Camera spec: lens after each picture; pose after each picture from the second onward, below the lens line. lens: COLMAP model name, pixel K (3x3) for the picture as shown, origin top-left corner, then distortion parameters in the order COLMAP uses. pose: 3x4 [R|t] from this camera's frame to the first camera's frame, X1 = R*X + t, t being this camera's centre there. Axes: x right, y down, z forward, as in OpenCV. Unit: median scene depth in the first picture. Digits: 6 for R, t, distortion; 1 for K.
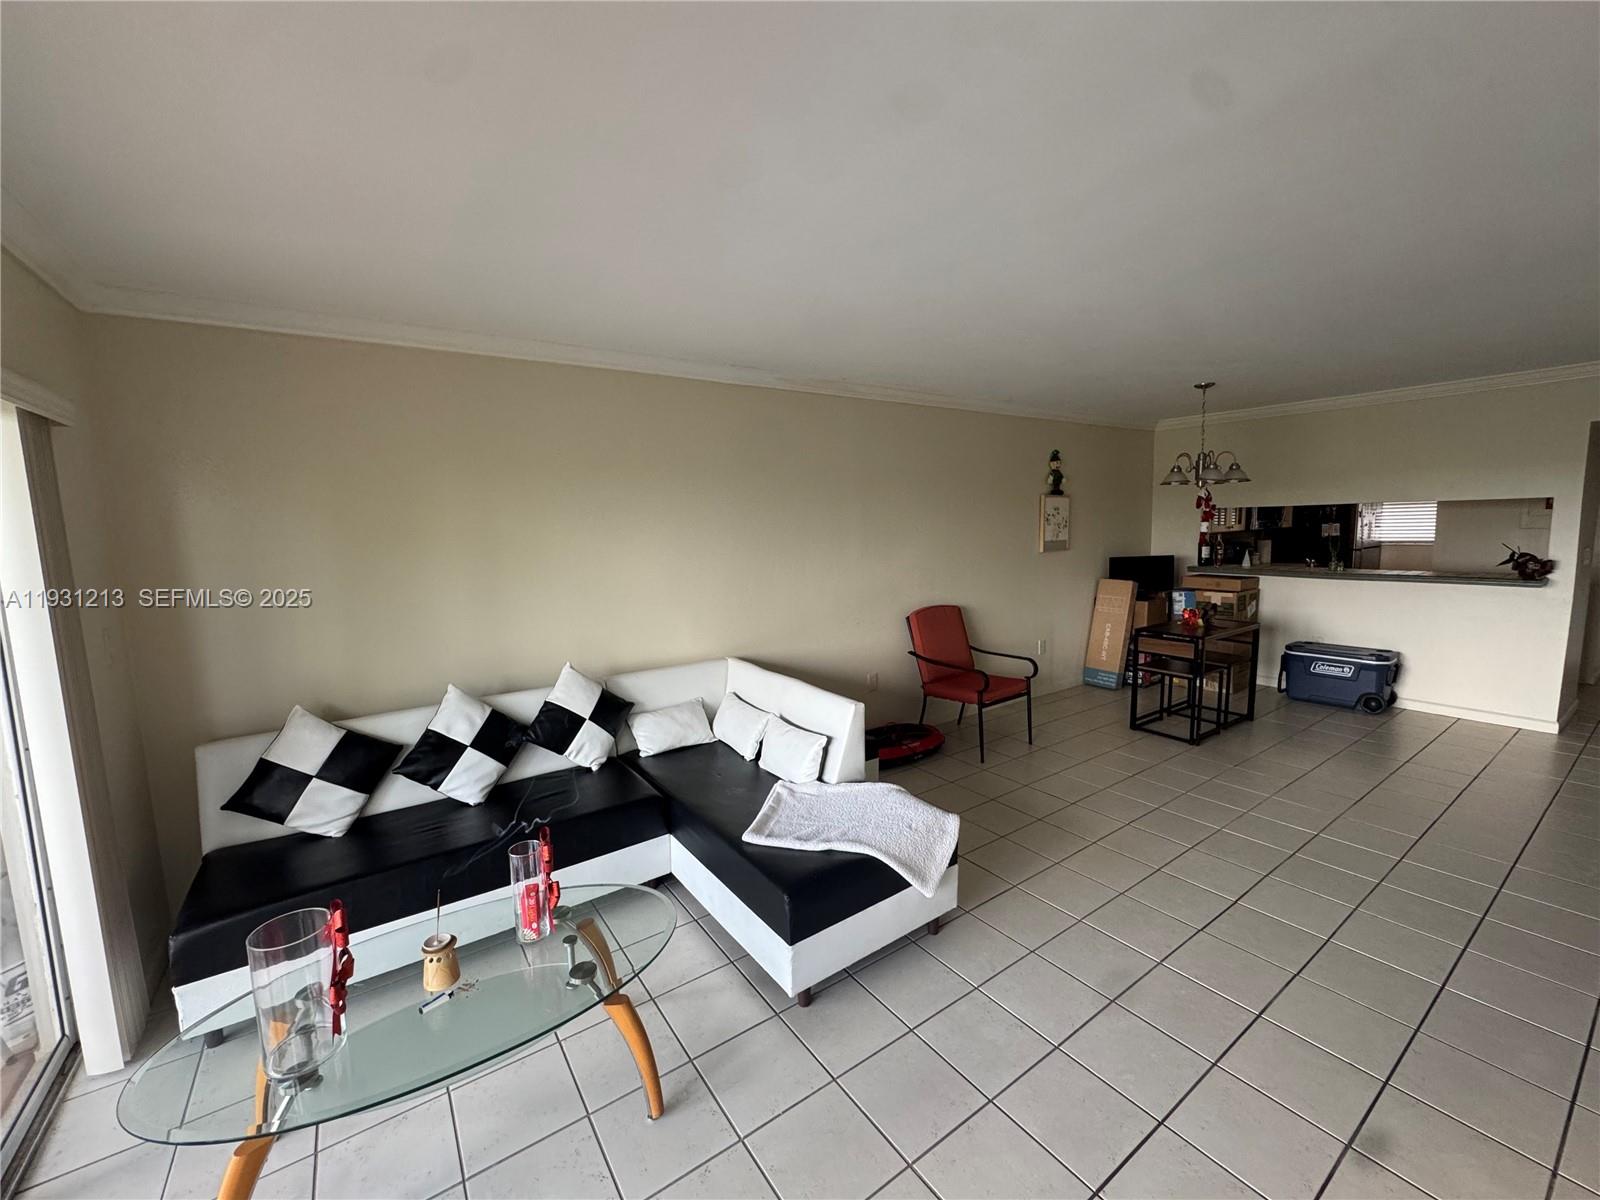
lens RADIAL K [[640.8, 0, 796.1], [0, 640.8, 599.2], [0, 0, 1]] dist [-0.000744, 0.000036]
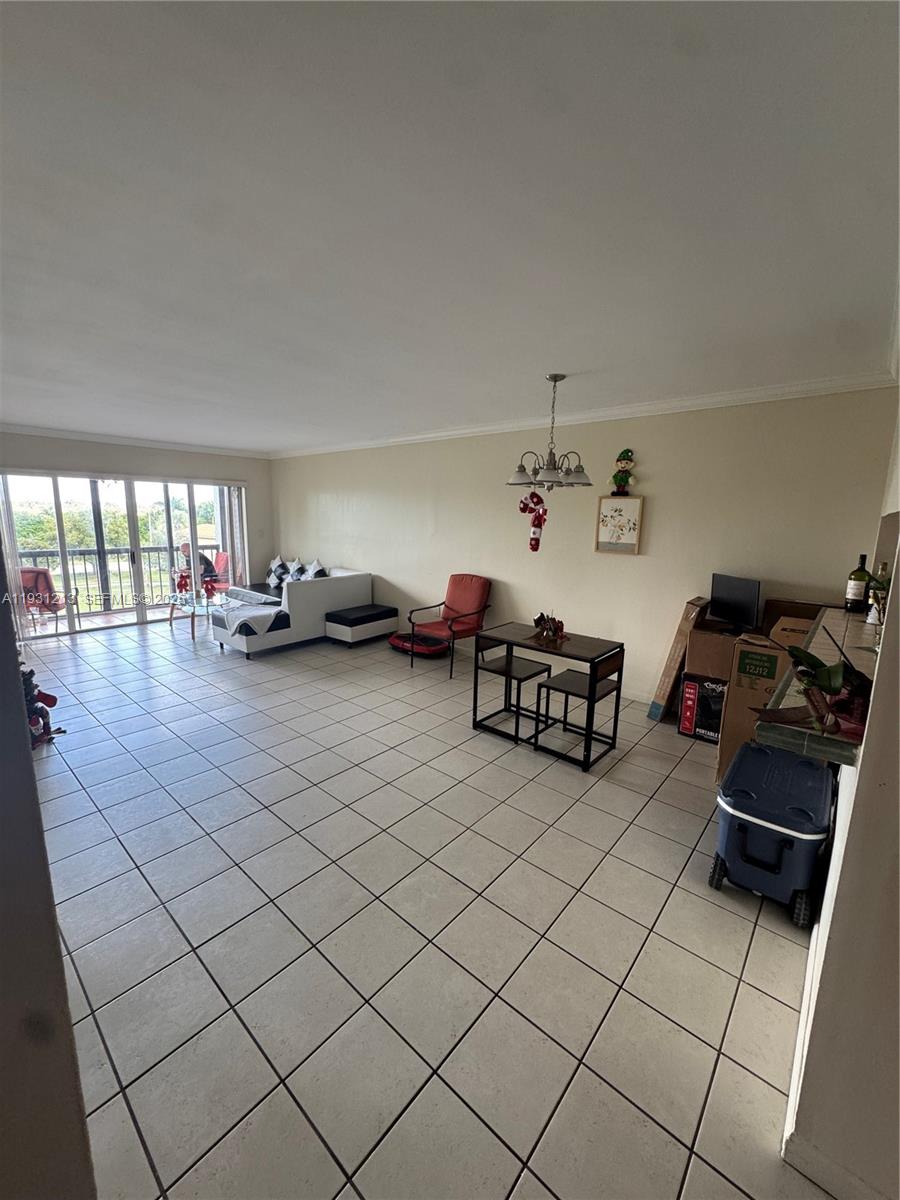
lens RADIAL K [[480.6, 0, 450.0], [0, 480.6, 600.0], [0, 0, 1]] dist [-0.000744, 0.000036]
pose [[0.247293, 0.202322, -0.947582, 1.328933], [-0.139968, 0.975159, 0.171682, -0.120892], [0.958778, 0.090175, 0.269468, 0.702721]]
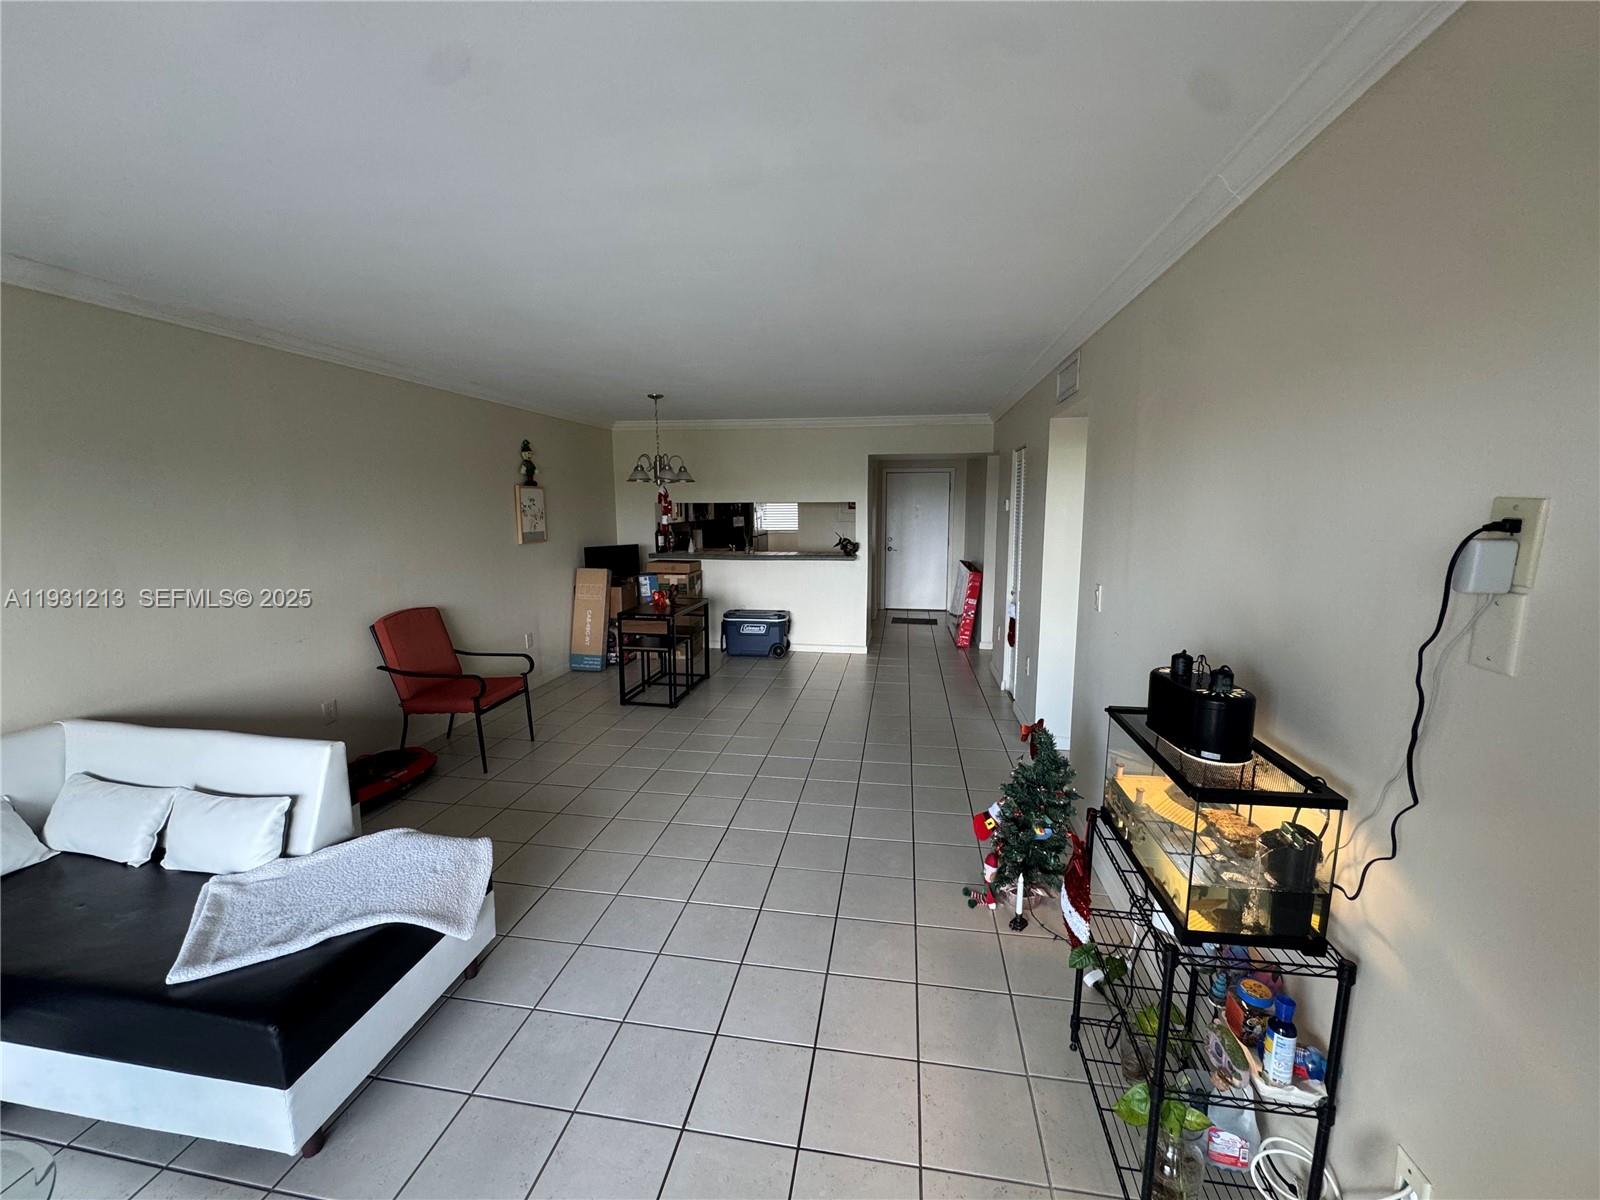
lens RADIAL K [[640.8, 0, 796.1], [0, 640.8, 599.2], [0, 0, 1]] dist [-0.000744, 0.000036]
pose [[0.695978, -0.082926, 0.713259, -0.035087], [0.070705, 0.996396, 0.046853, -0.007137], [-0.714574, 0.017822, 0.699333, 0.022847]]
